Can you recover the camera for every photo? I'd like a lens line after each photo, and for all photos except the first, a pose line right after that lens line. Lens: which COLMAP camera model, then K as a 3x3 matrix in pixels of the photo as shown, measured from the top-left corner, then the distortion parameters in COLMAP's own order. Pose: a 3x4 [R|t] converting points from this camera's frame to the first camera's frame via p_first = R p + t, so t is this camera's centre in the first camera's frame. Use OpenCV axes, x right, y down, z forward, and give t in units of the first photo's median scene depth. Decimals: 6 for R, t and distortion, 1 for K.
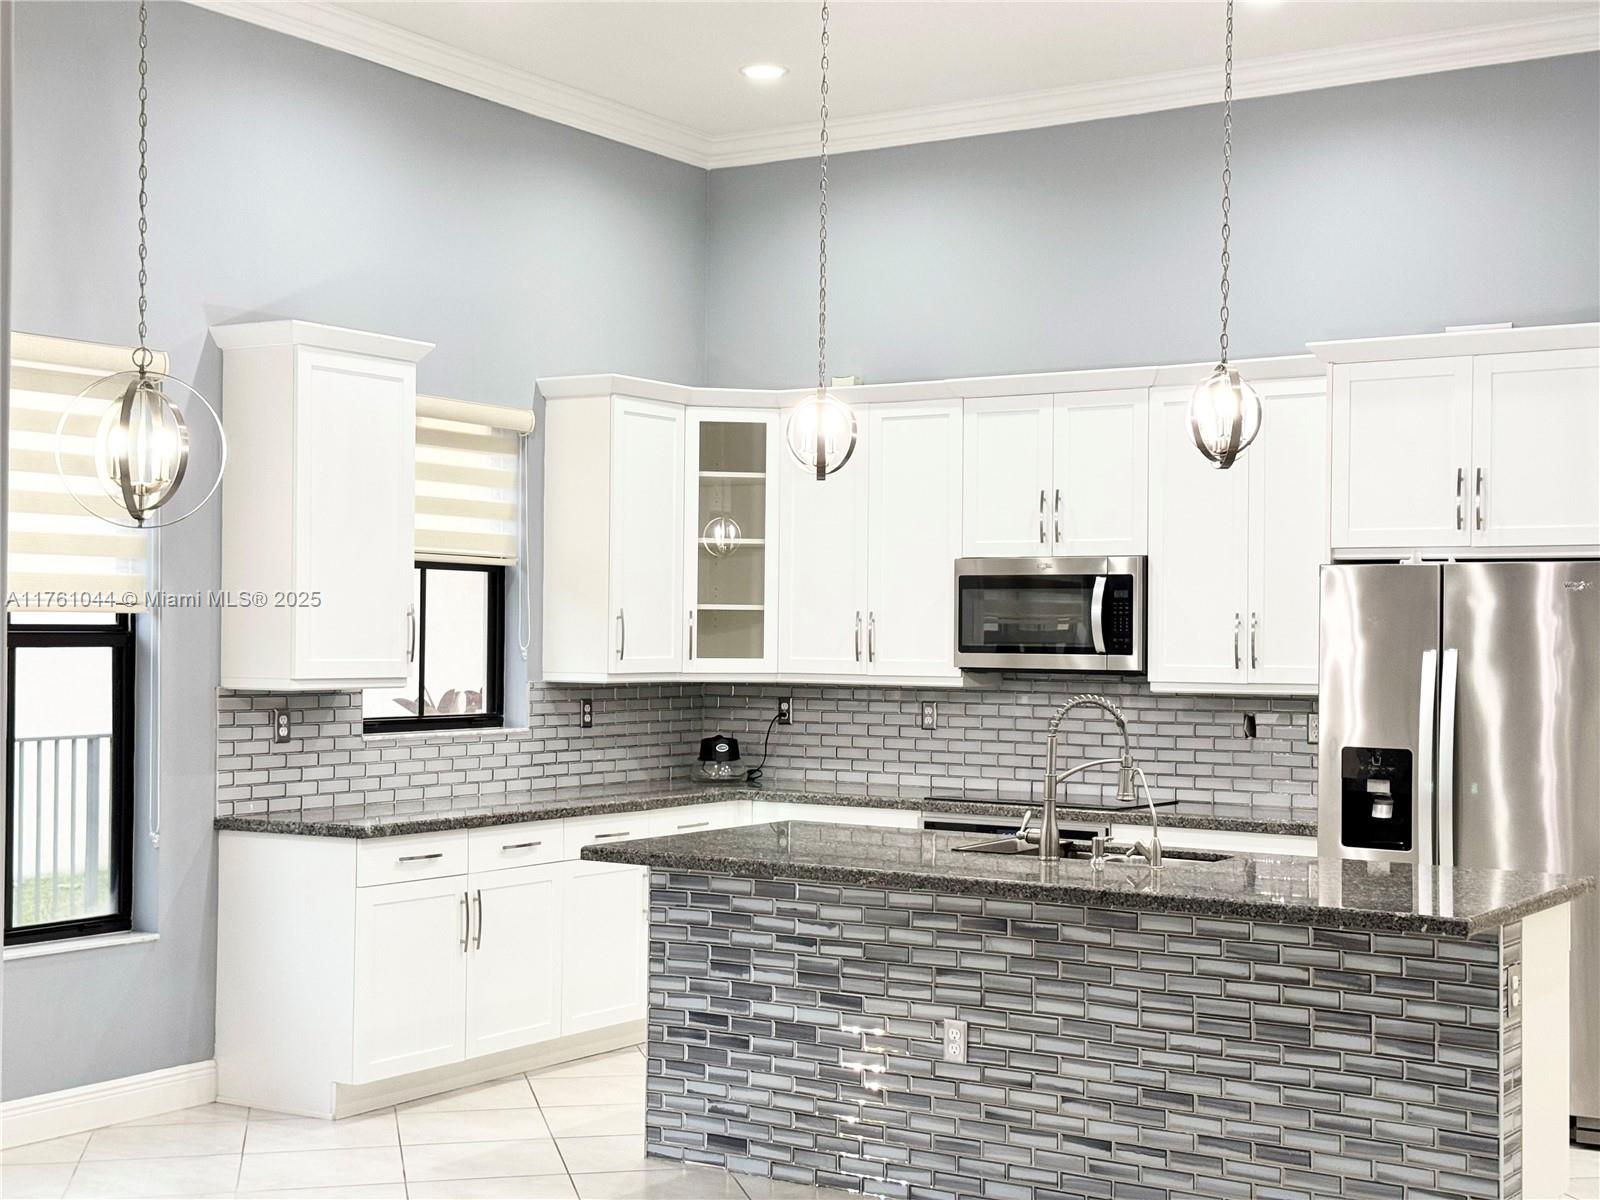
lens RADIAL K [[2248.4, 0, 800.0], [0, 2248.4, 600.0], [0, 0, 1]] dist [0.157242, -0.151259]
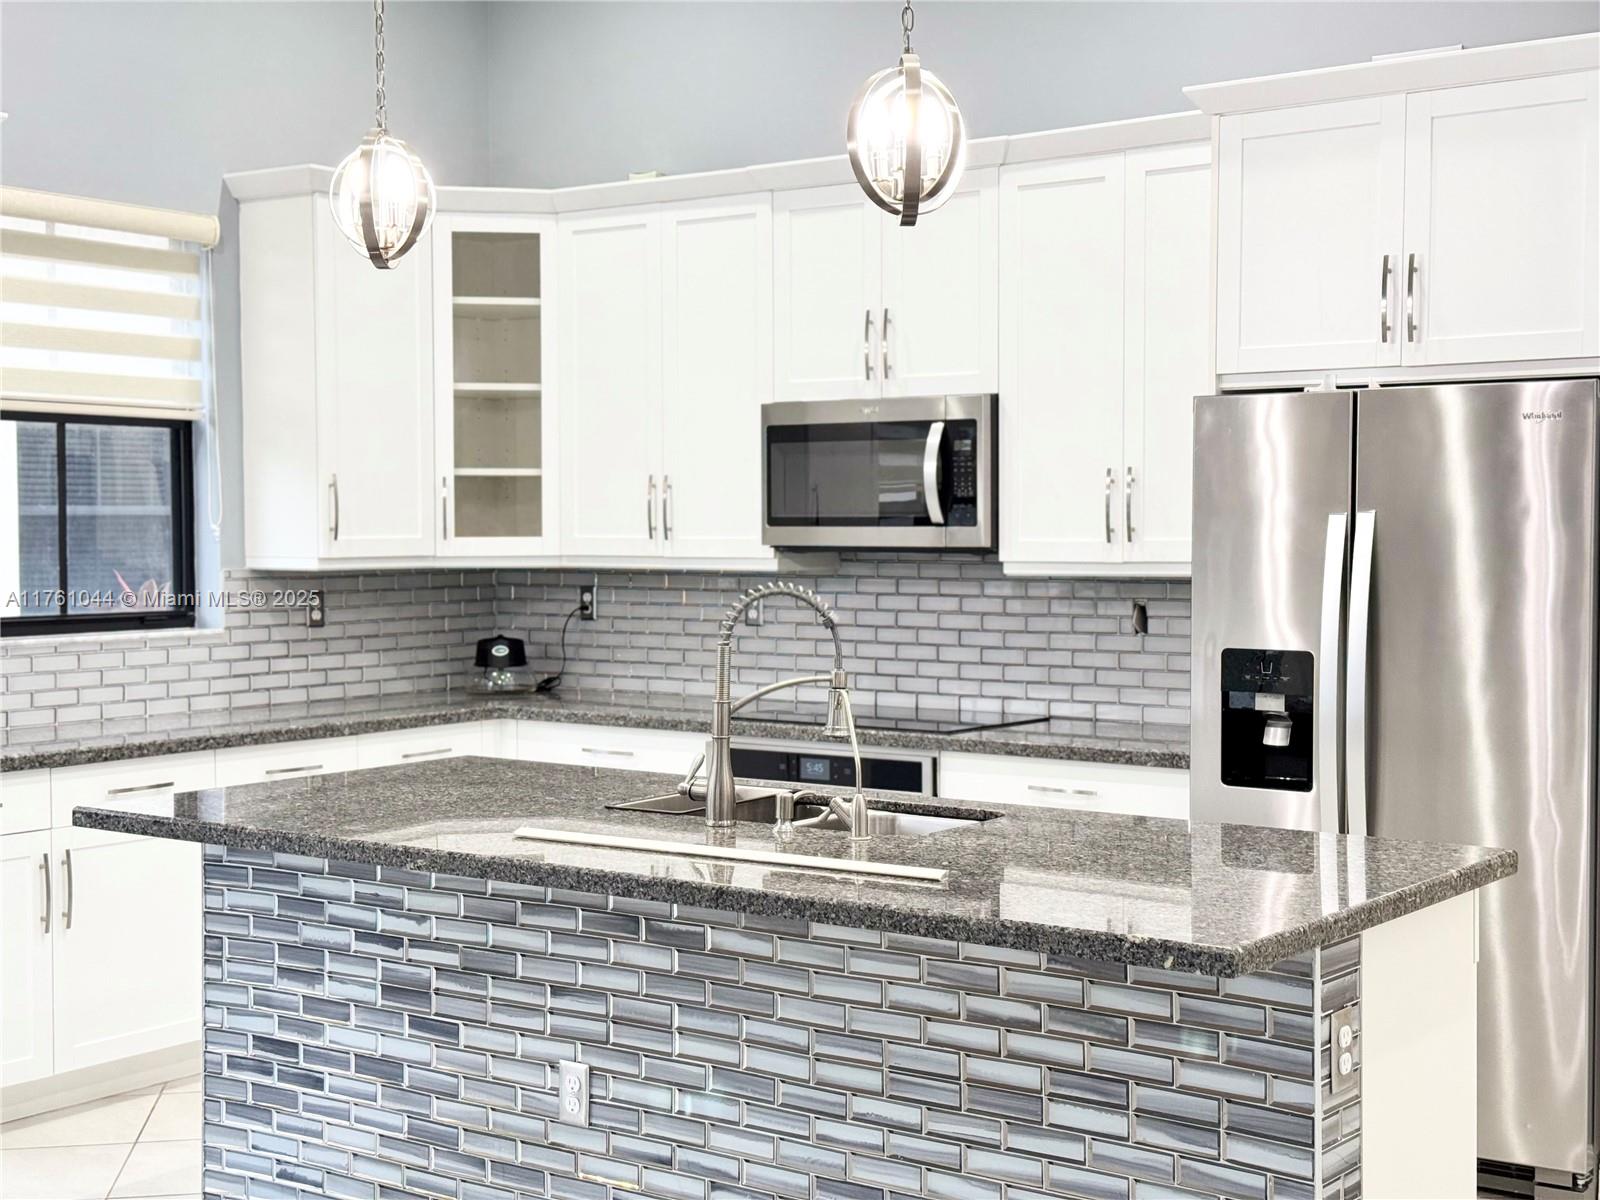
lens RADIAL K [[2248.4, 0, 800.0], [0, 2248.4, 600.0], [0, 0, 1]] dist [0.157242, -0.151259]
pose [[0.998375, -0.009344, -0.056206, 0.142324], [0.012249, 0.998594, 0.051568, 0.010331], [0.055645, -0.052172, 0.997087, 0.268813]]
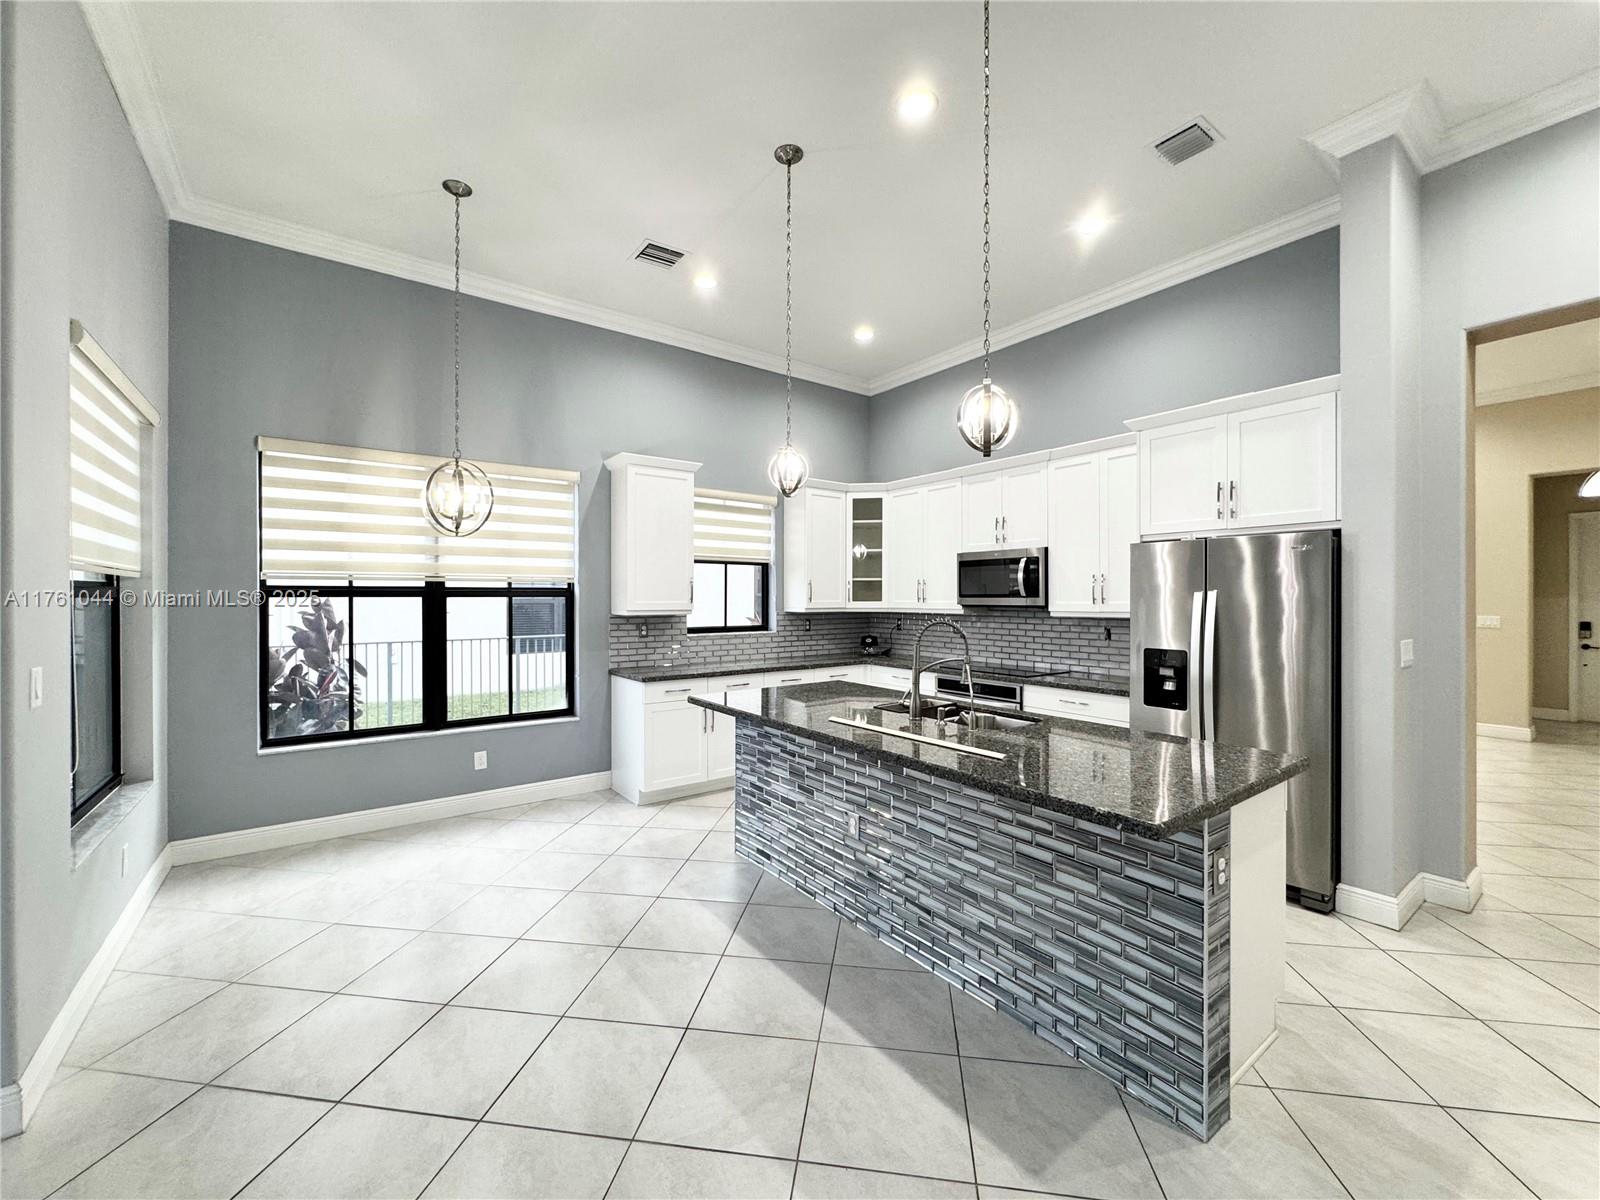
lens RADIAL K [[645.9, 0, 800.6], [0, 645.9, 593.9], [0, 0, 1]] dist [0.000245, 0.000035]
pose [[0.938001, -0.011184, -0.346452, 0.160856], [0.013631, 0.999896, 0.004628, 0.017136], [0.346364, -0.009063, 0.938056, 0.437144]]
